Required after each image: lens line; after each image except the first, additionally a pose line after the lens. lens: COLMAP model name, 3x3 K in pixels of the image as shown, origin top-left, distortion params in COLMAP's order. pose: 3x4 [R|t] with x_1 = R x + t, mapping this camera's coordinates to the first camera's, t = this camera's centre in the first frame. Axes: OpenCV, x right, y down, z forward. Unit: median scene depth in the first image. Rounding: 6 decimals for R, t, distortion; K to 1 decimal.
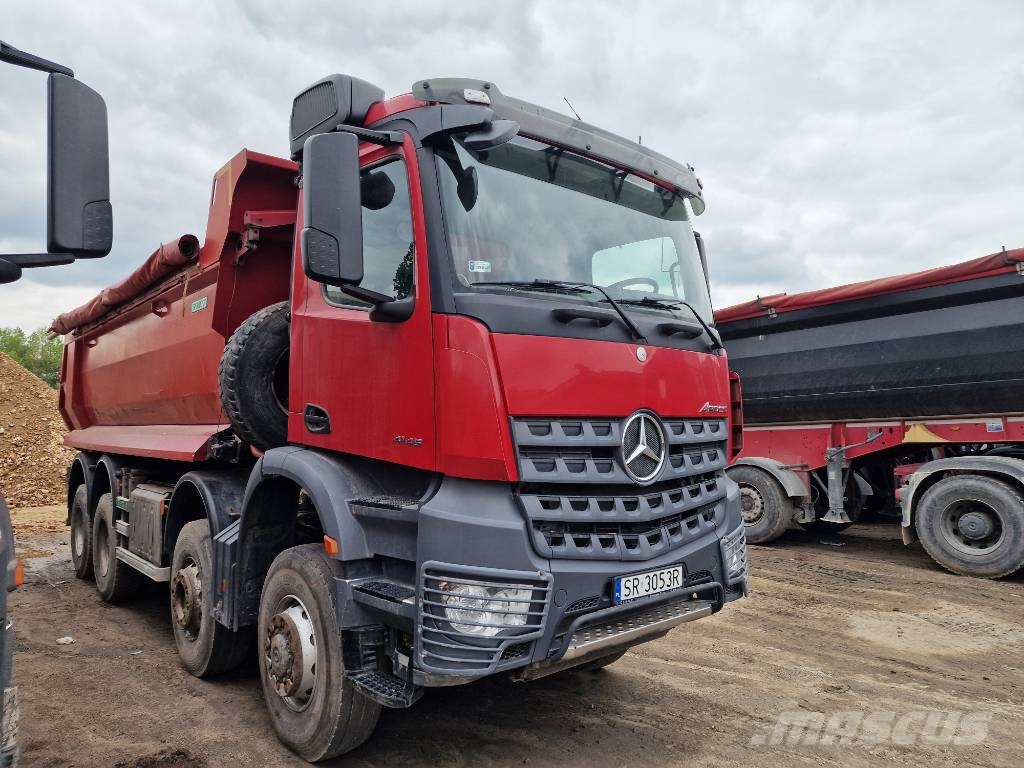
lens RADIAL K [[691.5, 0, 512.0], [0, 691.5, 384.0], [0, 0, 1]] dist [0.088198, -0.086797]
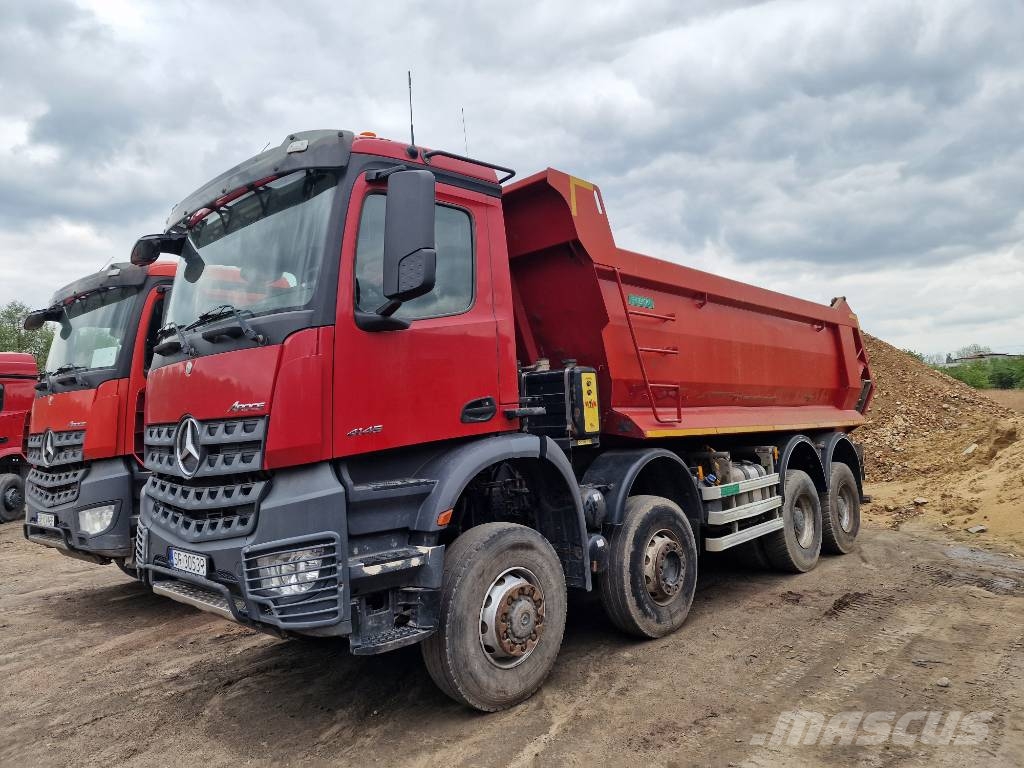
lens RADIAL K [[691.5, 0, 512.0], [0, 691.5, 384.0], [0, 0, 1]] dist [0.088198, -0.086797]
pose [[0.085331, -0.061917, -0.994427, 1.343129], [0.092848, 0.994218, -0.053937, 0.094514], [0.992017, -0.087728, 0.090586, 1.361415]]
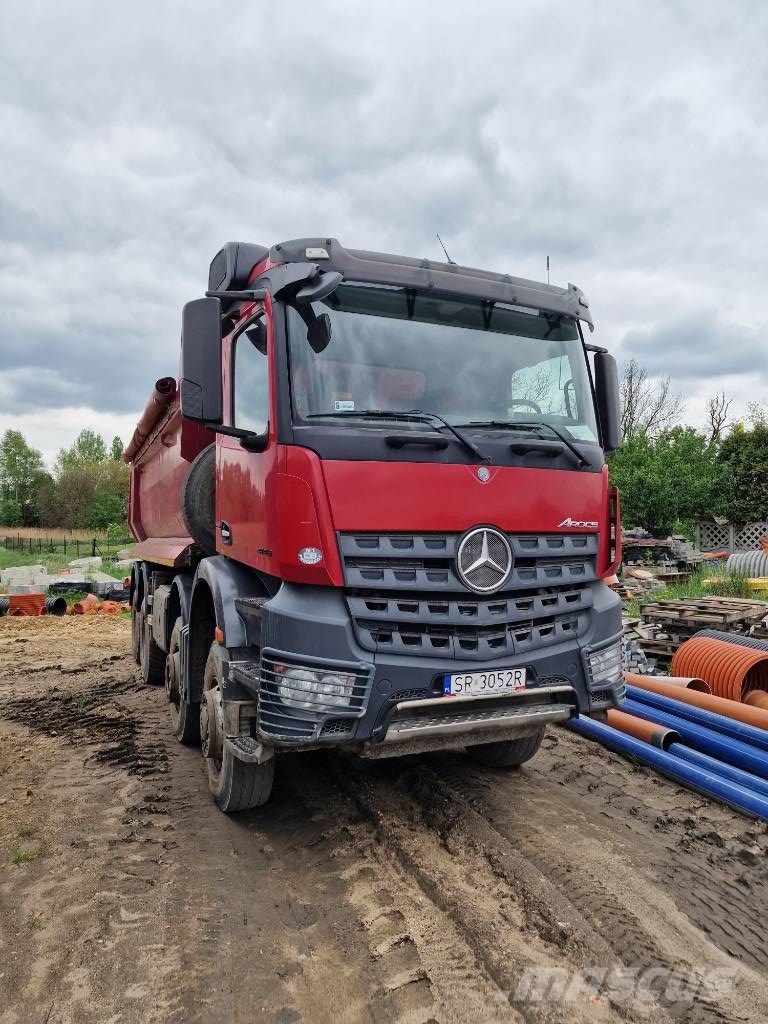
lens RADIAL K [[690.6, 0, 402.1], [0, 690.6, 534.5], [0, 0, 1]] dist [0.096073, -0.093444]
pose [[0.961531, 0.002186, -0.274687, 0.344985], [0.011355, 0.998797, 0.047695, -0.001364], [0.274461, -0.048980, 0.960350, -0.078409]]
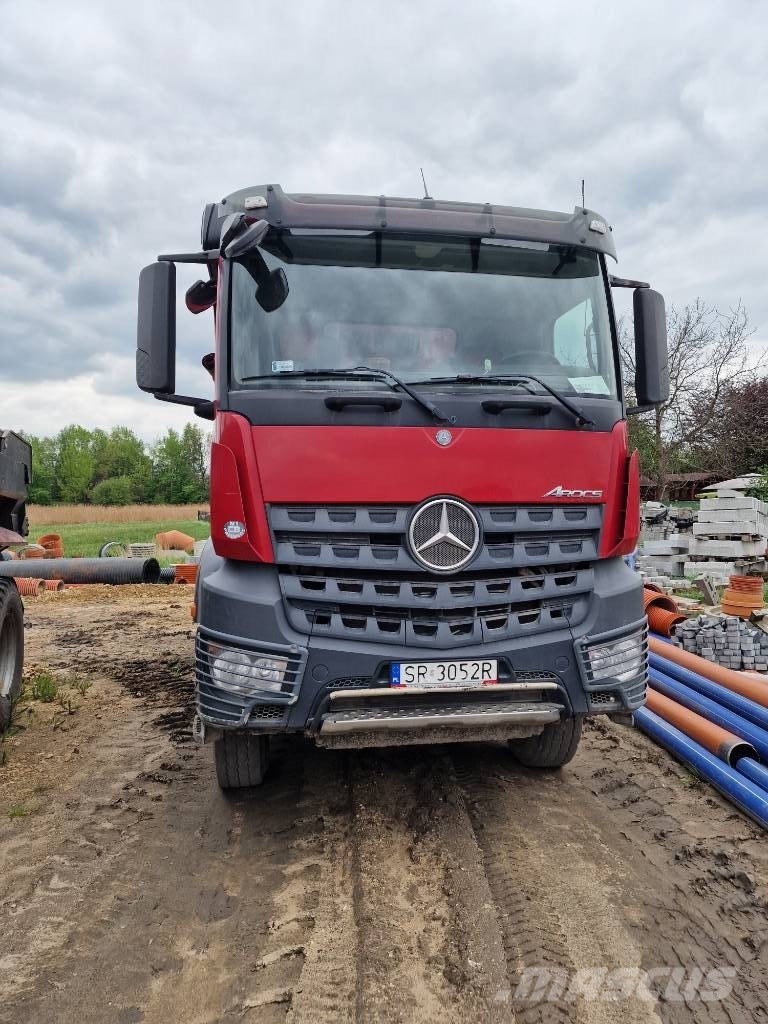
lens RADIAL K [[691.5, 0, 408.4], [0, 691.5, 527.4], [0, 0, 1]] dist [0.088198, -0.086797]
pose [[0.855961, 0.011268, -0.516917, 0.607379], [0.027584, 0.997344, 0.067417, 0.014779], [0.516304, -0.071965, 0.853377, 0.147267]]
